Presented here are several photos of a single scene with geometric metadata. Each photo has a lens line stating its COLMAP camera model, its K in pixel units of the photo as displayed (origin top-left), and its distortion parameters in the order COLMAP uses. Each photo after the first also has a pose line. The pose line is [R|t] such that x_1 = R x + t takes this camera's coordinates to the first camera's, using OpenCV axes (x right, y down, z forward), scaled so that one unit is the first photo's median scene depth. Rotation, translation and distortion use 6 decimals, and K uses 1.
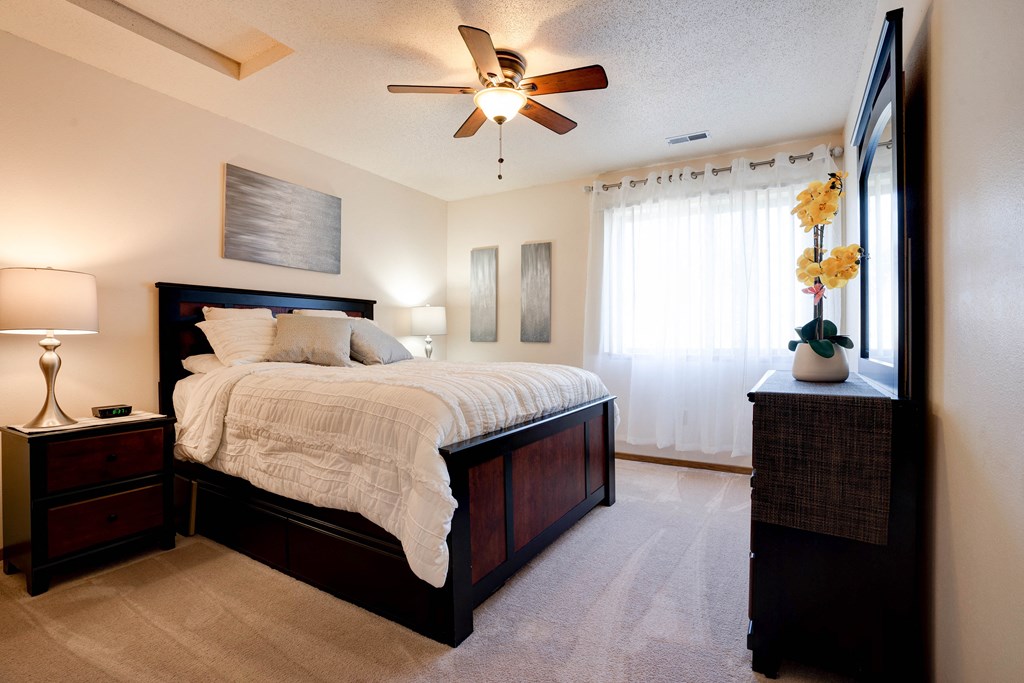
lens RADIAL K [[482.4, 0, 512.0], [0, 482.4, 341.5], [0, 0, 1]] dist [-0.073373, 0.030408]
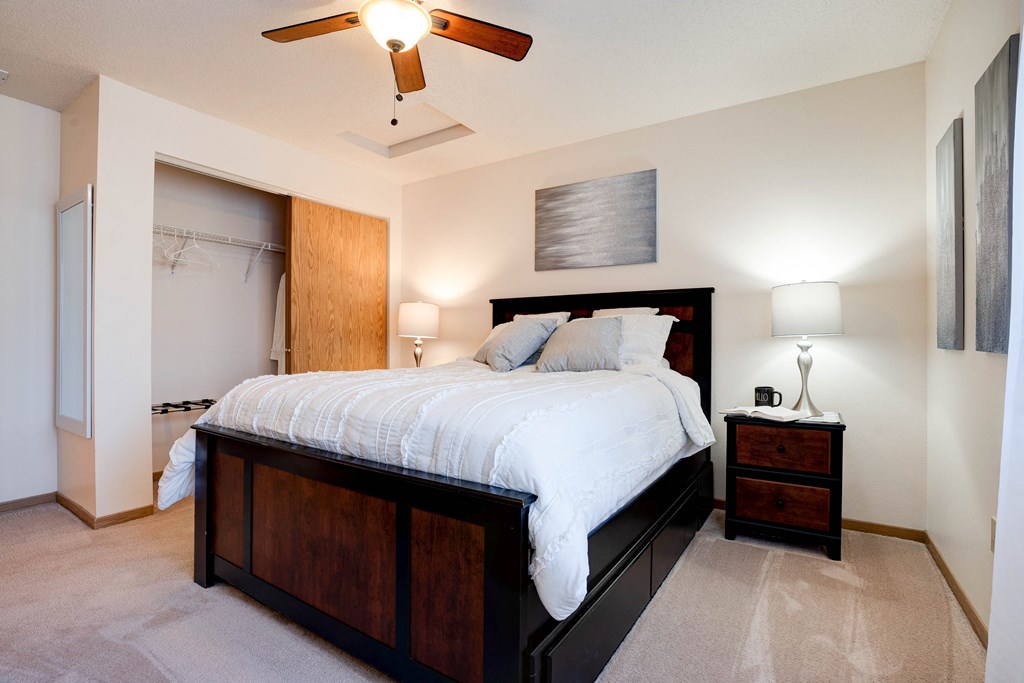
lens RADIAL K [[466.1, 0, 512.0], [0, 466.1, 341.5], [0, 0, 1]] dist [-0.072940, -0.000074]
pose [[-0.037635, 0.003846, -0.999284, 0.505541], [-0.007875, 0.999960, 0.004145, -0.007447], [0.999261, 0.008025, -0.037603, 0.913070]]
